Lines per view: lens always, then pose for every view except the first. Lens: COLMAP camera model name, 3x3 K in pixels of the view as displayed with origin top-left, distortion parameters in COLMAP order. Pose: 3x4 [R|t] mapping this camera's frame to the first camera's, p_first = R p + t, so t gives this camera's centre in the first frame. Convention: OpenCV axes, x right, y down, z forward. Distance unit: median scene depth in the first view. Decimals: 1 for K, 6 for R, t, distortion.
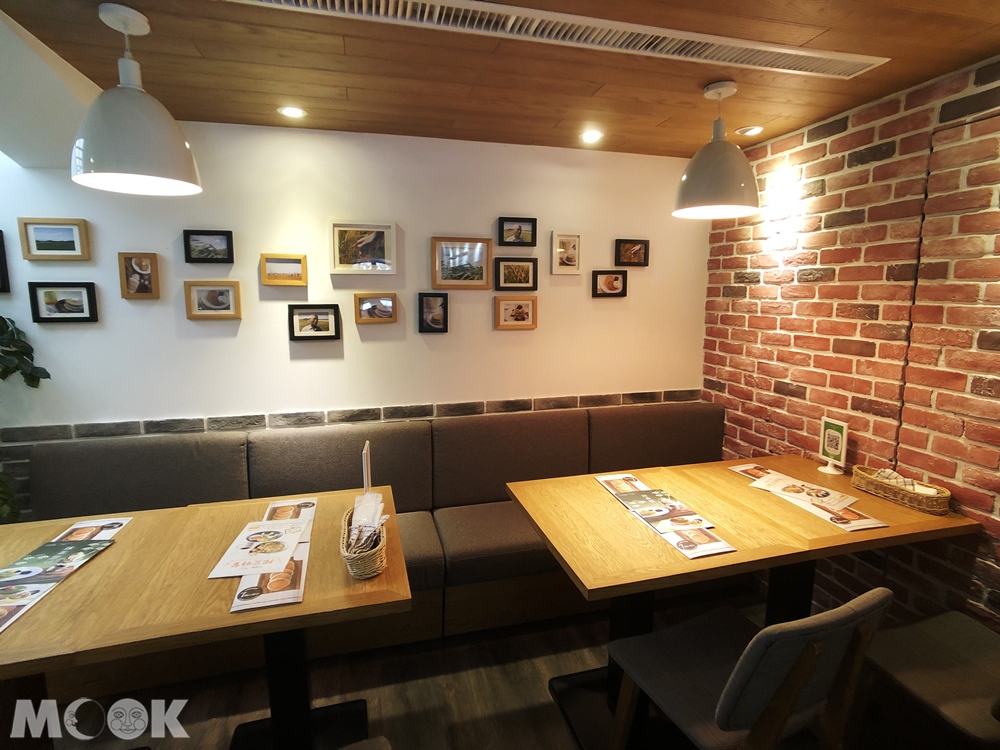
lens RADIAL K [[518.1, 0, 496.4], [0, 518.1, 369.6], [0, 0, 1]] dist [-0.026481, 0.000874]
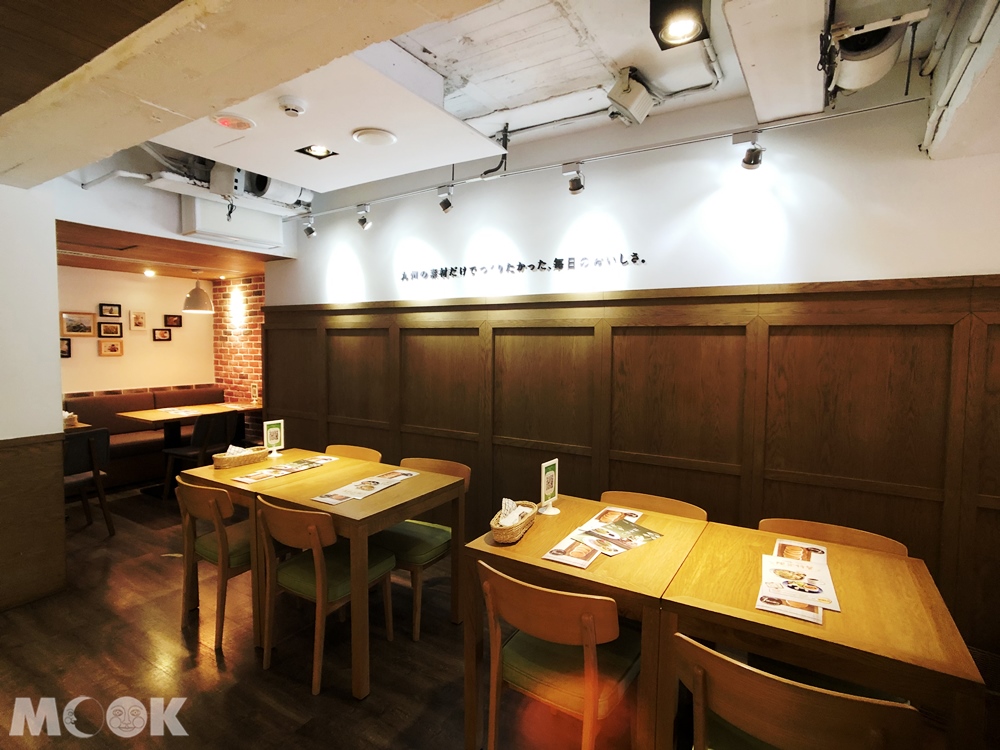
lens RADIAL K [[518.1, 0, 496.4], [0, 518.1, 369.6], [0, 0, 1]] dist [-0.026481, 0.000874]
pose [[0.735682, -0.030478, 0.676641, -0.217108], [0.093582, 0.993980, -0.056975, 0.243396], [-0.670831, 0.105237, 0.734105, -1.571111]]
